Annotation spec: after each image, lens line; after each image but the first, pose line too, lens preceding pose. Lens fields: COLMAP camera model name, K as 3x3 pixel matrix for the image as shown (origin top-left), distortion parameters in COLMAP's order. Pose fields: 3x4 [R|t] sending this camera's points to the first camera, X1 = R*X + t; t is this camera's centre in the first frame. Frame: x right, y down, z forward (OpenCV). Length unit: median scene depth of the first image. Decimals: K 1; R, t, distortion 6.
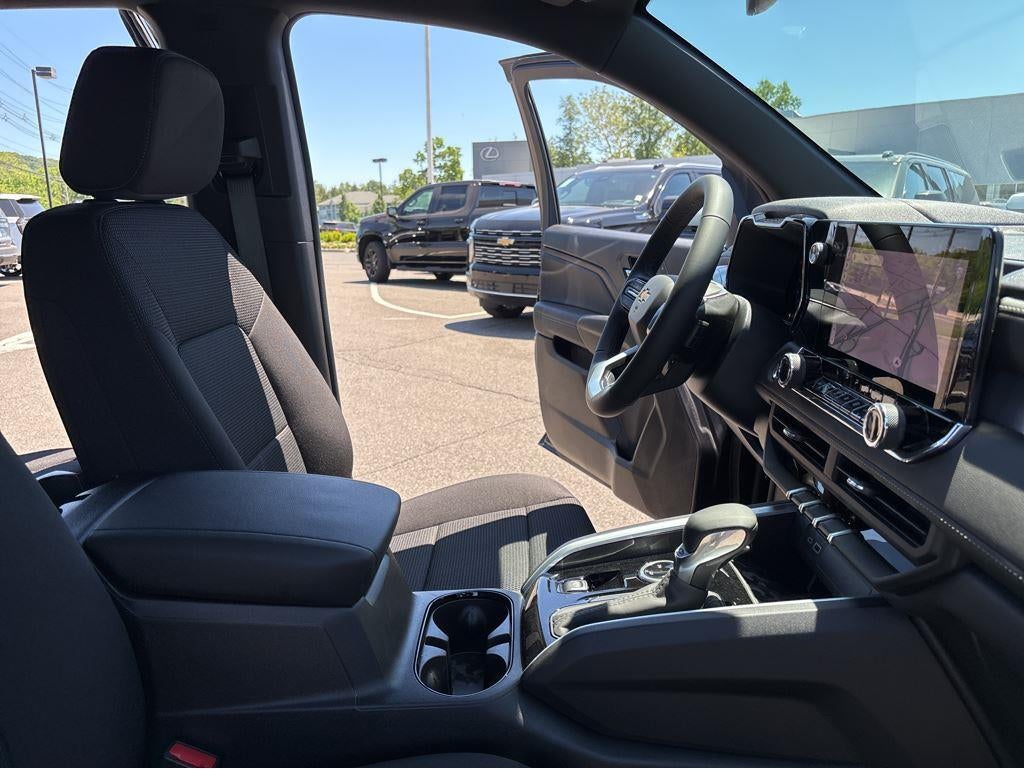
lens RADIAL K [[1173.4, 0, 503.4], [0, 1173.4, 385.2], [0, 0, 1]] dist [0.151395, -0.523120]
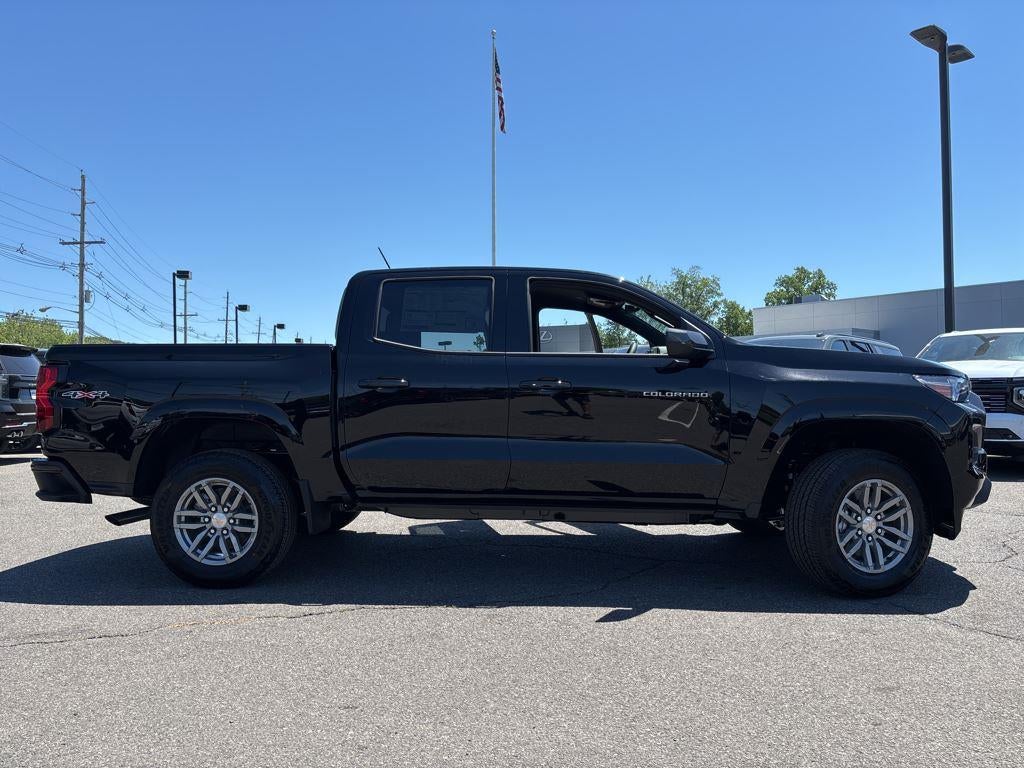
lens RADIAL K [[1173.4, 0, 503.4], [0, 1173.4, 385.2], [0, 0, 1]] dist [0.151395, -0.523120]
pose [[0.999025, -0.008572, -0.043299, -0.003810], [0.001890, 0.988366, -0.152085, 0.019268], [0.044099, 0.151855, 0.987419, -0.098070]]
